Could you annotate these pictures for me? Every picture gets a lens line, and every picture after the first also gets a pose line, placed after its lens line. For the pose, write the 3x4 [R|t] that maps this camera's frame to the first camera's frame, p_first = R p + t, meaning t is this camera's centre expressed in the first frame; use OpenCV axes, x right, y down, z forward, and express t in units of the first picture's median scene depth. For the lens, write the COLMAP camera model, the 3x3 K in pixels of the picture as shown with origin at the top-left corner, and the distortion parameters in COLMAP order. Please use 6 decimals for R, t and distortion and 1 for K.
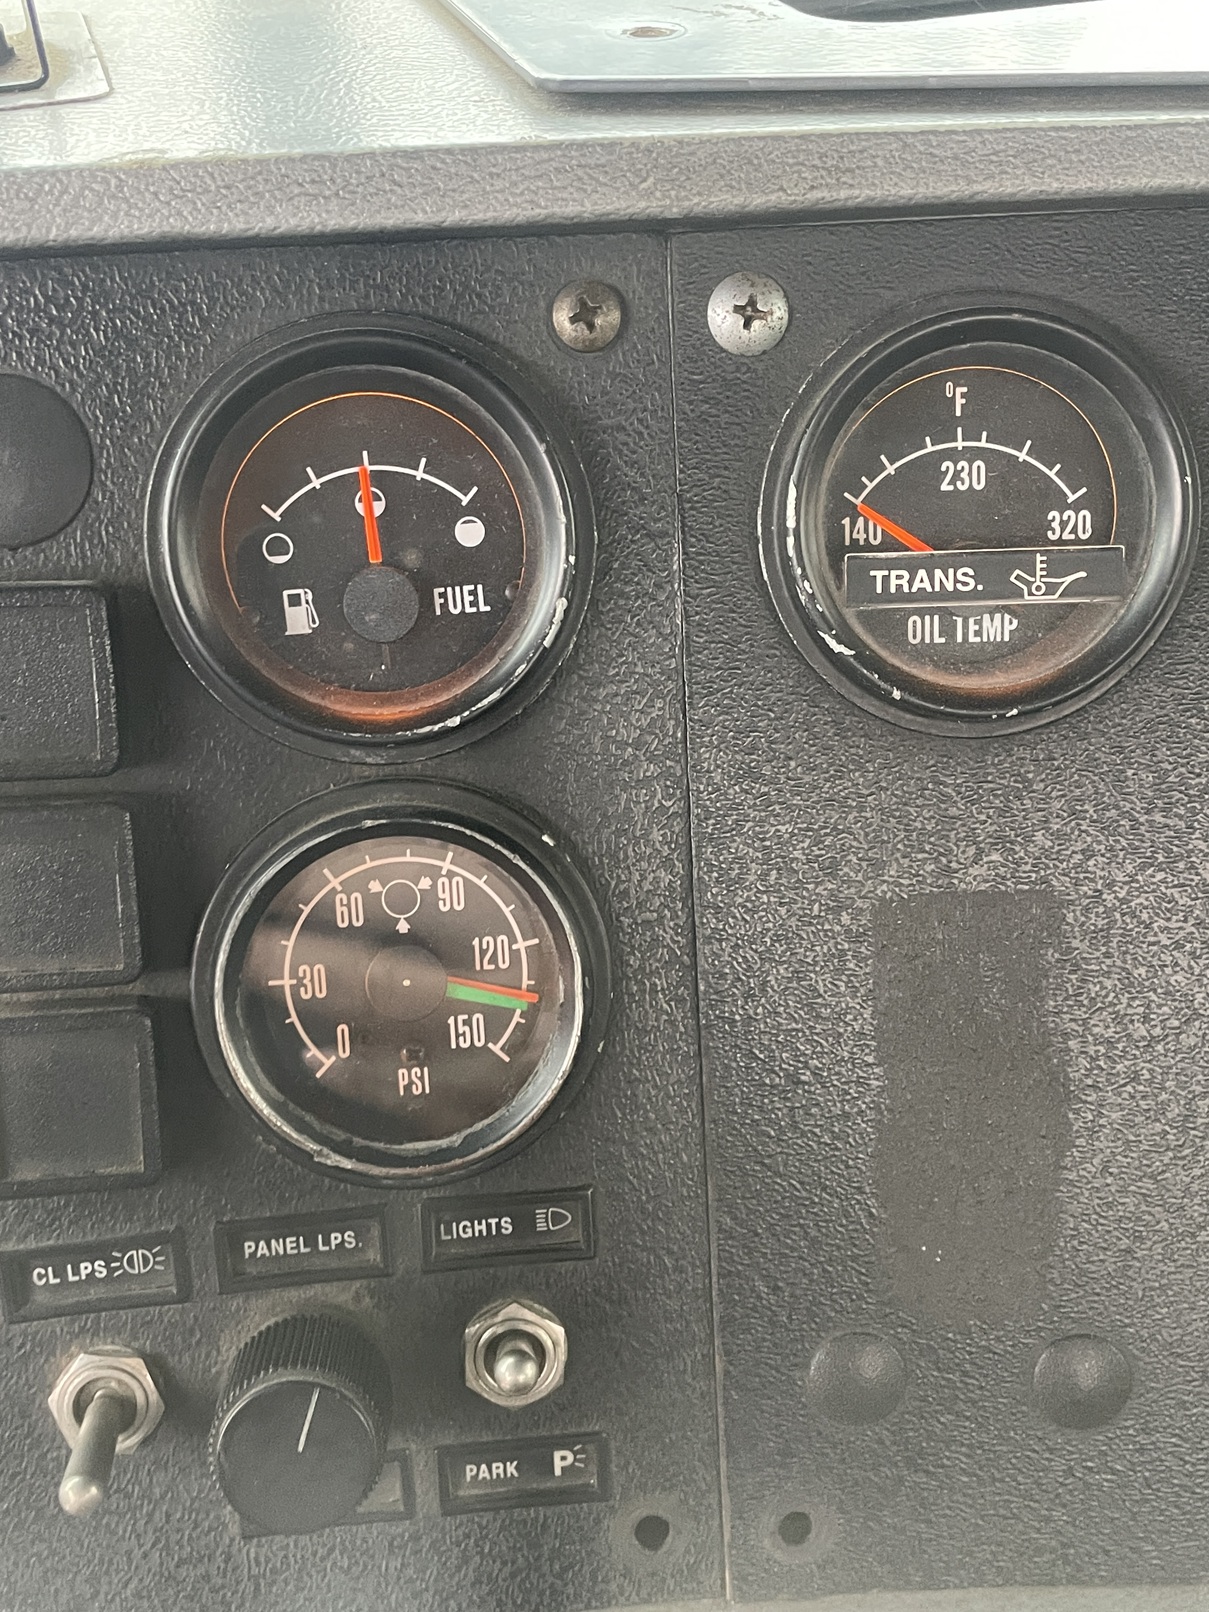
lens RADIAL K [[1742.9, 0, 606.1], [0, 1742.9, 805.2], [0, 0, 1]] dist [0.027618, 0.000000]
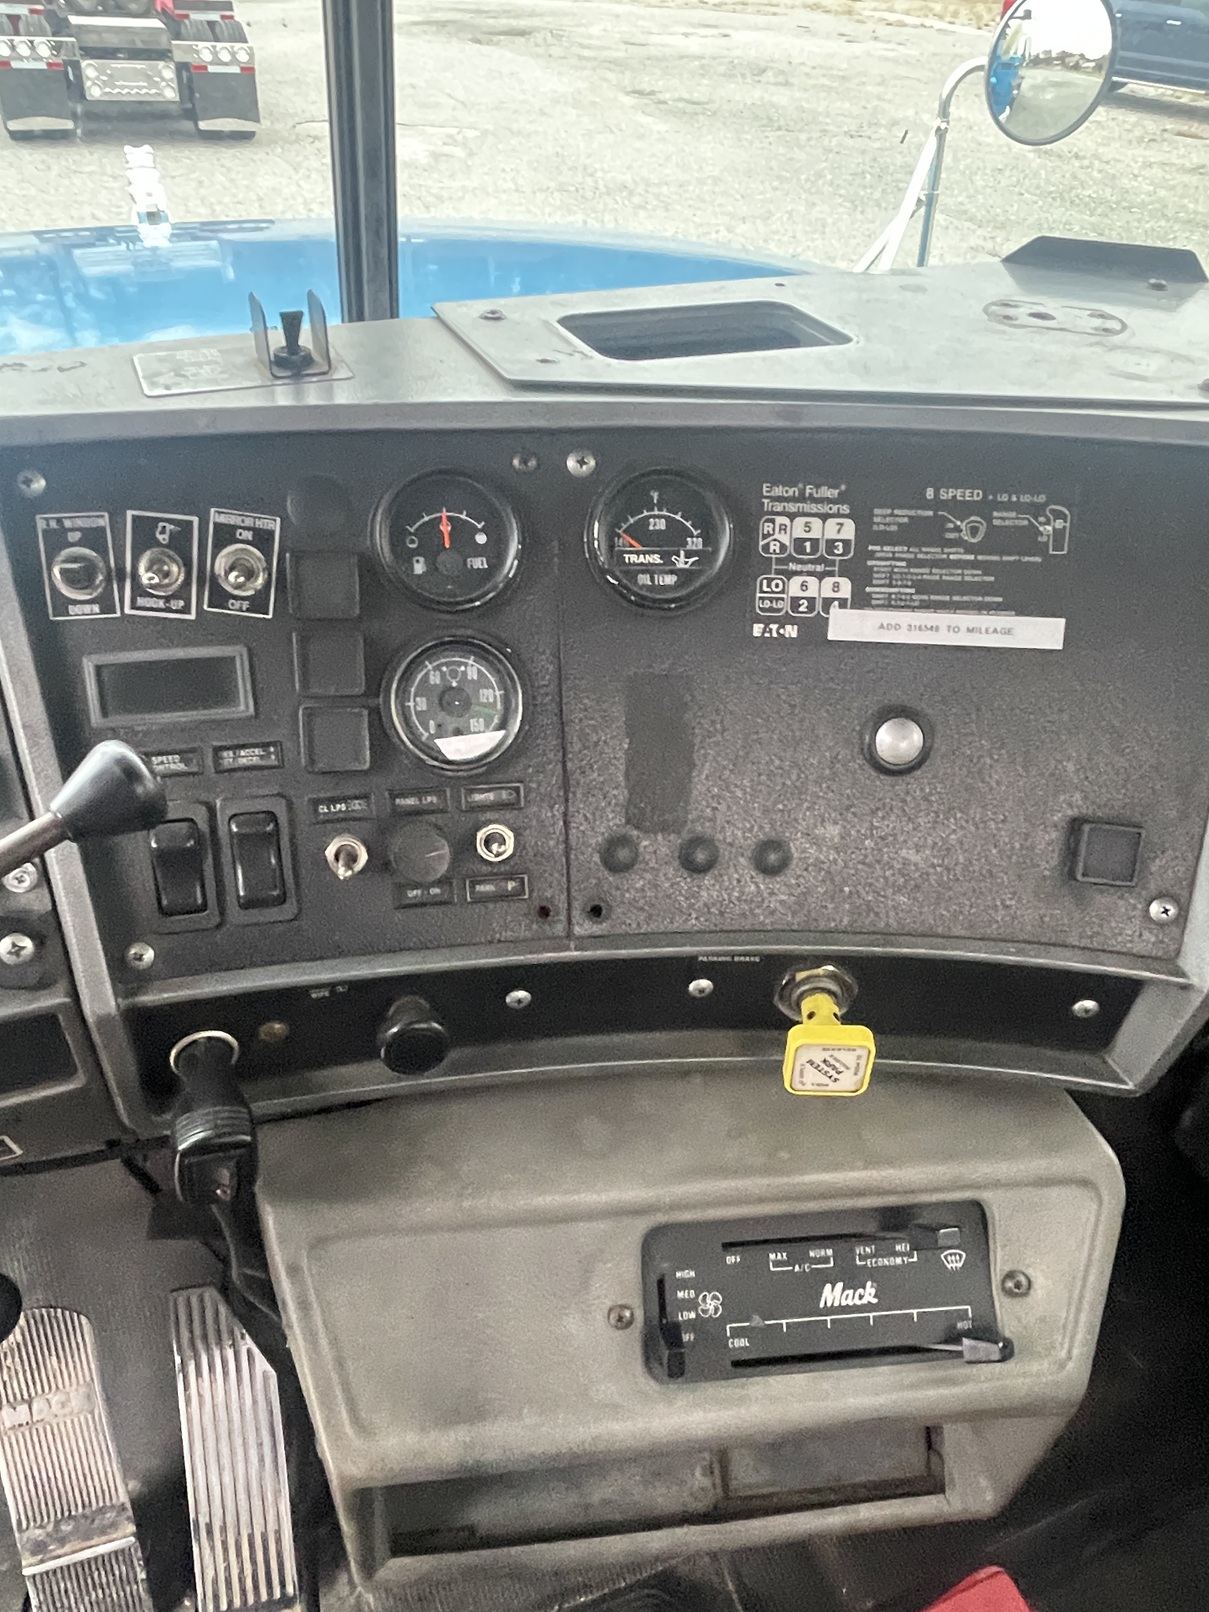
lens RADIAL K [[1118.4, 0, 600.7], [0, 1118.4, 807.8], [0, 0, 1]] dist [0.000094, 0.000707]
pose [[0.994205, 0.001151, 0.107494, -0.079891], [-0.001464, 0.999995, 0.002834, 0.266936], [-0.107491, -0.002975, 0.994202, -0.792248]]
